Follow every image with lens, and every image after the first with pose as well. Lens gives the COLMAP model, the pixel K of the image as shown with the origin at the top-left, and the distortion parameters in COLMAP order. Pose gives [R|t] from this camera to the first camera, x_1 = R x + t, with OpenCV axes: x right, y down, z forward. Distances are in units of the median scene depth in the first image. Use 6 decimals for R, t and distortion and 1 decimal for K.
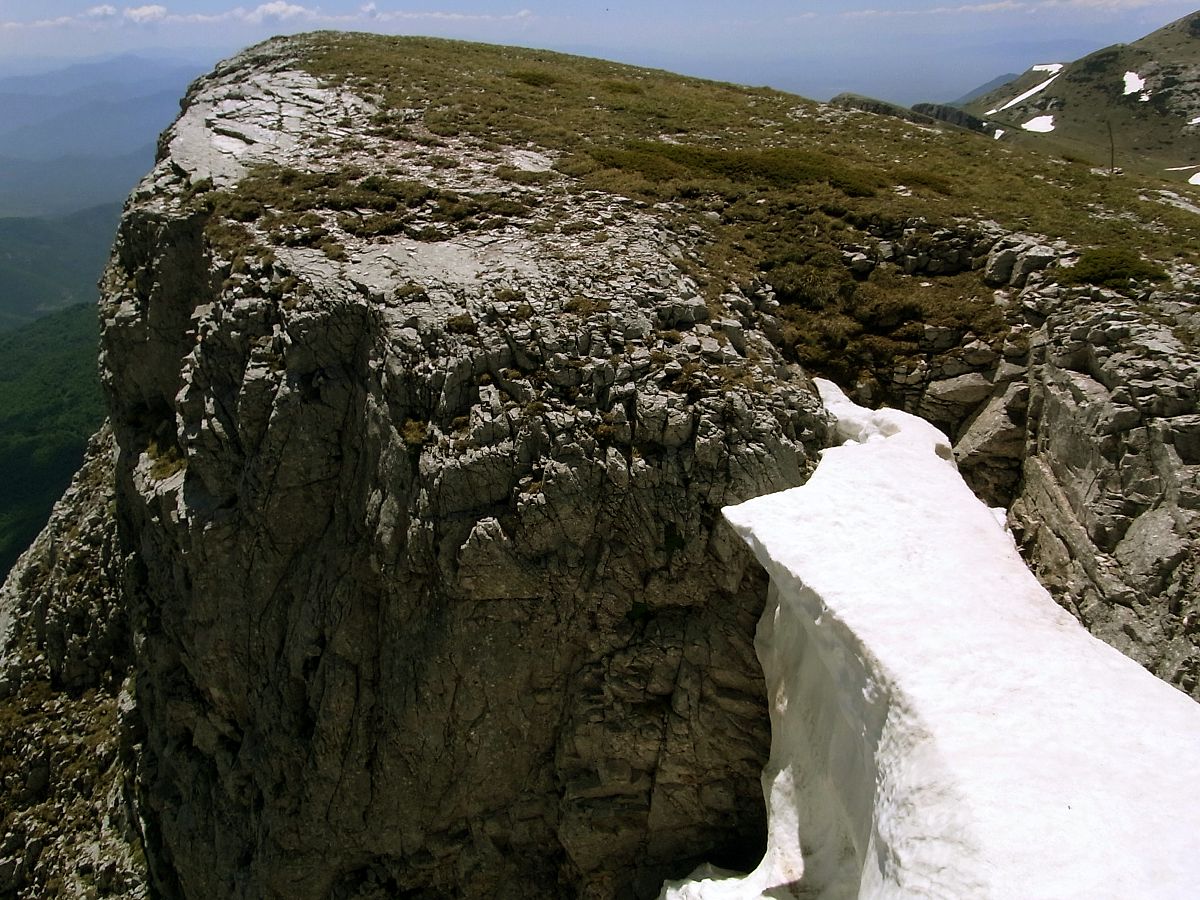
lens RADIAL K [[977.4, 0, 599.1], [0, 977.4, 450.2], [0, 0, 1]] dist [0.005076, -0.000316]
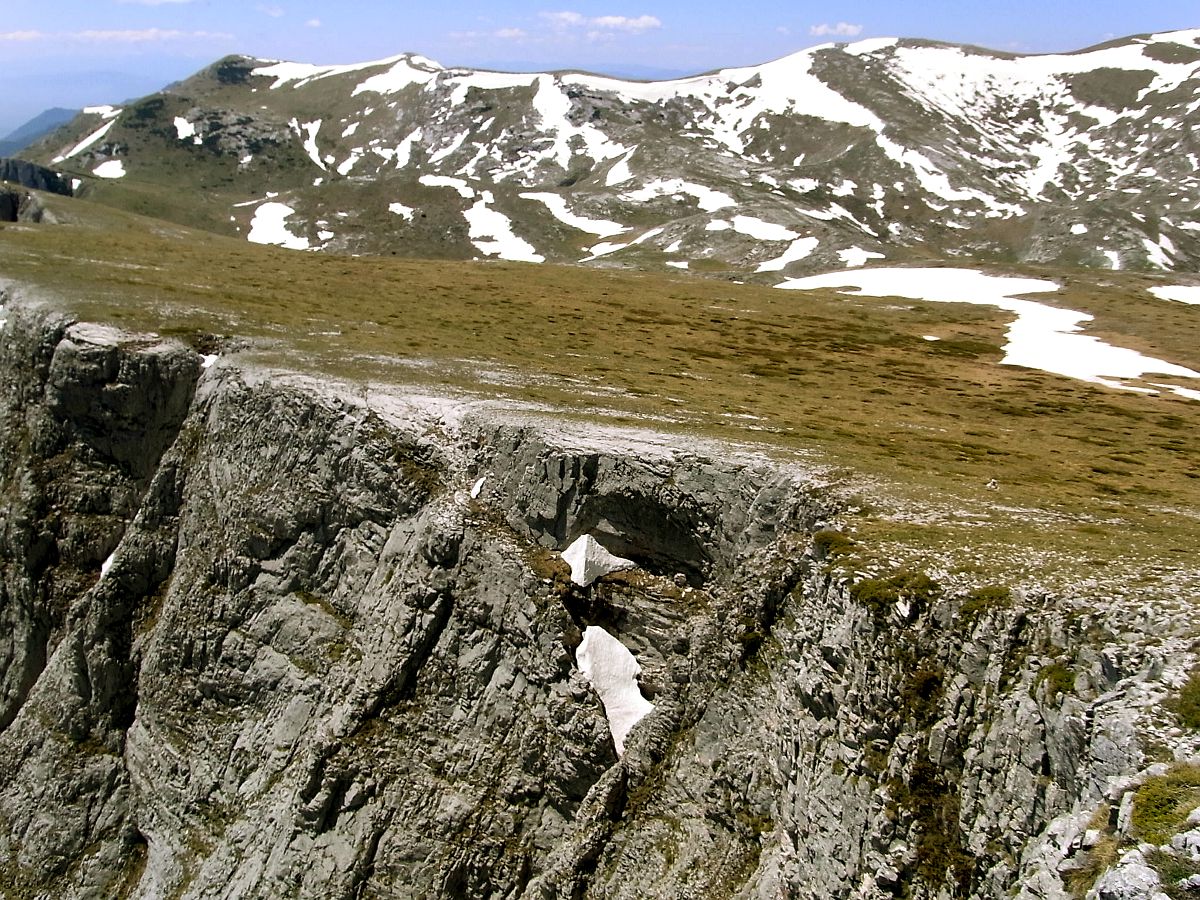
lens RADIAL K [[977.4, 0, 599.1], [0, 977.4, 451.9], [0, 0, 1]] dist [0.005076, -0.000316]
pose [[0.656117, -0.231786, 0.718182, -3.377331], [0.253990, 0.963969, 0.079071, 0.835898], [-0.710633, 0.130532, 0.691348, -6.416020]]
